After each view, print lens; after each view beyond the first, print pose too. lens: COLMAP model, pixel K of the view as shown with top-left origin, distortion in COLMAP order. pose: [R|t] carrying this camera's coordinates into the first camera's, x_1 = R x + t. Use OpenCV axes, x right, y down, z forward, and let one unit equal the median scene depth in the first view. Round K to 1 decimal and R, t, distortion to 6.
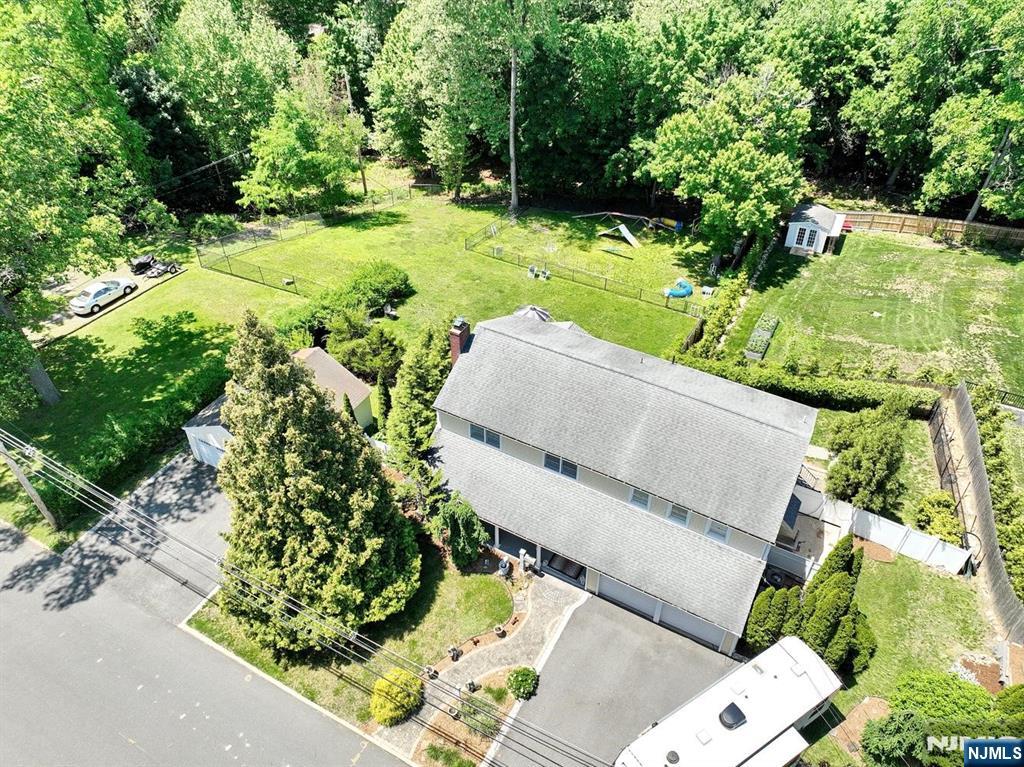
lens RADIAL K [[717.7, 0, 512.6], [0, 717.7, 384.1], [0, 0, 1]] dist [0.000609, 0.015475]
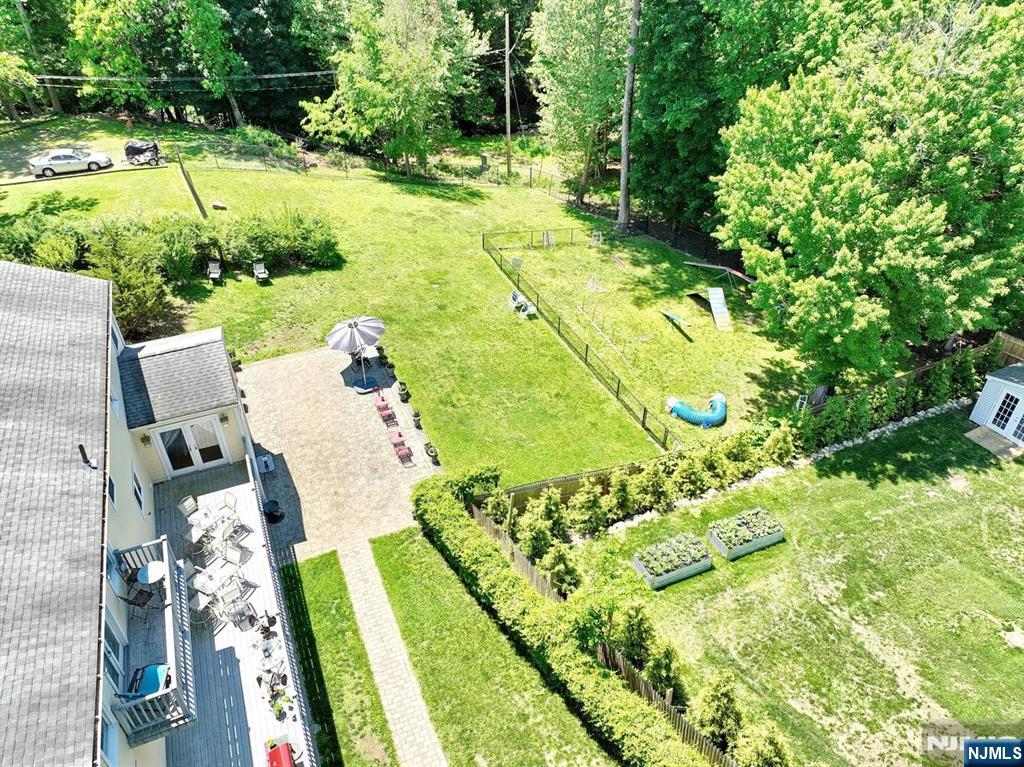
lens RADIAL K [[717.7, 0, 510.0], [0, 717.7, 380.4], [0, 0, 1]] dist [0.000609, 0.015475]
pose [[0.793301, 0.367064, -0.485734, 0.424992], [-0.397589, 0.916542, 0.043278, -0.133209], [0.461082, 0.158790, 0.873035, 0.500893]]
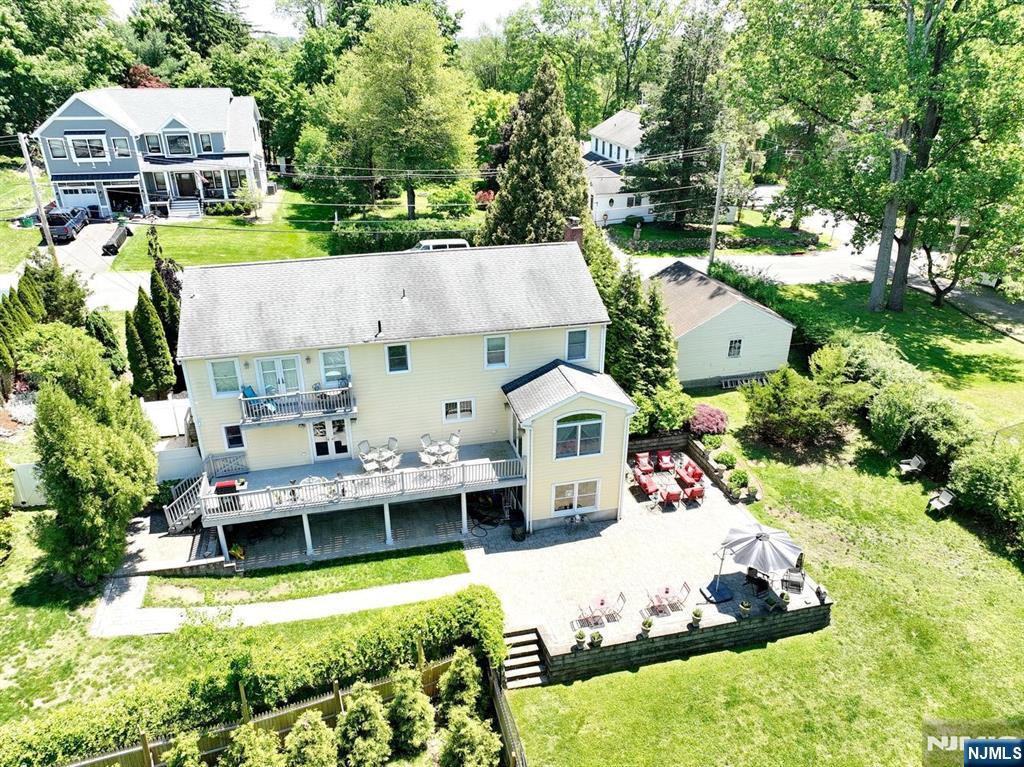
lens RADIAL K [[717.7, 0, 512.7], [0, 717.7, 384.6], [0, 0, 1]] dist [0.000609, 0.015475]
pose [[-0.736063, 0.288271, -0.612464, 0.407172], [-0.443825, 0.477643, 0.758206, -0.430599], [0.511108, 0.829914, -0.223633, 0.879408]]
